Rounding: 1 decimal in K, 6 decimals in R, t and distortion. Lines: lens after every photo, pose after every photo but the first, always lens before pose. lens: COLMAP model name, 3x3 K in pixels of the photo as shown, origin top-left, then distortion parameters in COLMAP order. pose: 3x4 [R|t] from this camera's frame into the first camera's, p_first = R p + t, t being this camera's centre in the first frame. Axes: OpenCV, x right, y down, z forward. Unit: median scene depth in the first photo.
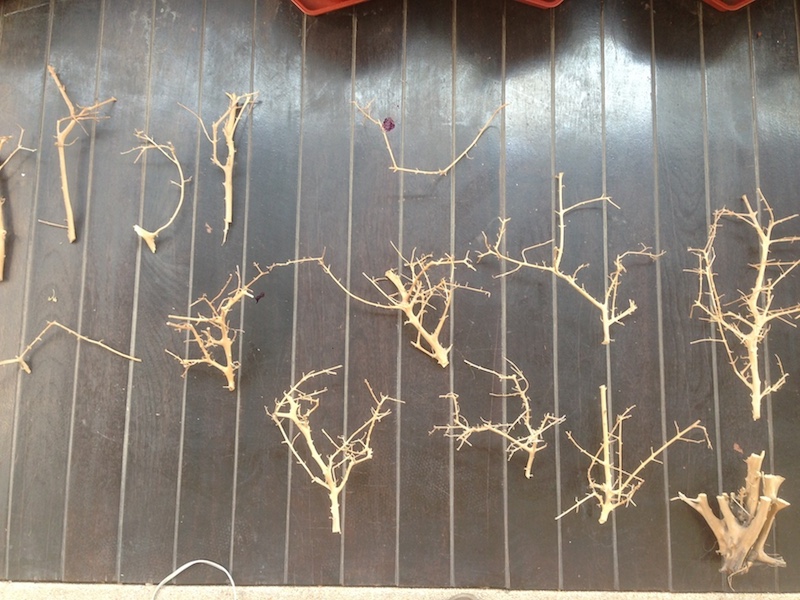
lens RADIAL K [[743.0, 0, 400.0], [0, 743.0, 300.0], [0, 0, 1]] dist [0.129878, -0.235676]
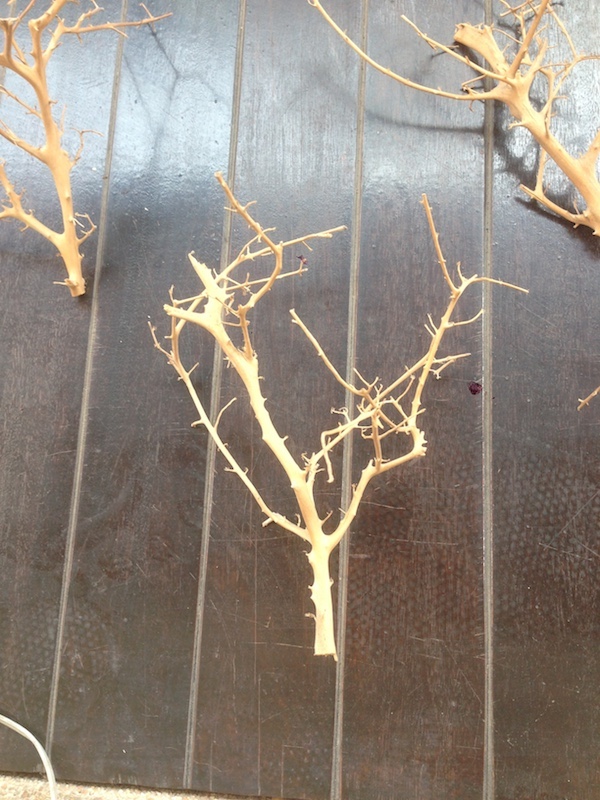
lens RADIAL K [[743.0, 0, 300.0], [0, 743.0, 400.0], [0, 0, 1]] dist [0.129878, -0.235676]
pose [[0.994254, 0.019692, -0.105221, -0.058894], [-0.026285, 0.997752, -0.061643, 0.202618], [0.103771, 0.064054, 0.992537, 0.613541]]
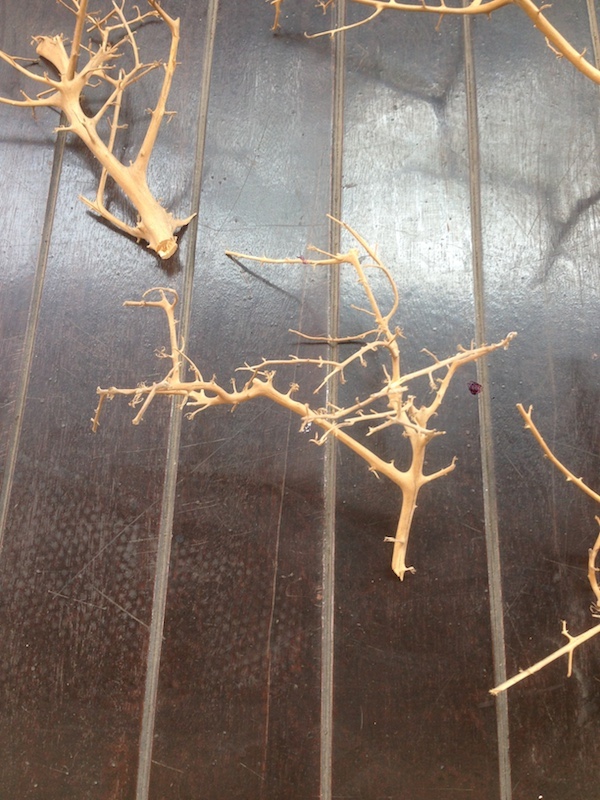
lens RADIAL K [[743.0, 0, 300.0], [0, 743.0, 400.0], [0, 0, 1]] dist [0.129878, -0.235676]
pose [[0.999521, 0.015716, -0.026670, 0.137591], [-0.020717, 0.979763, -0.199085, 0.230447], [0.023002, 0.199542, 0.979619, 0.680069]]
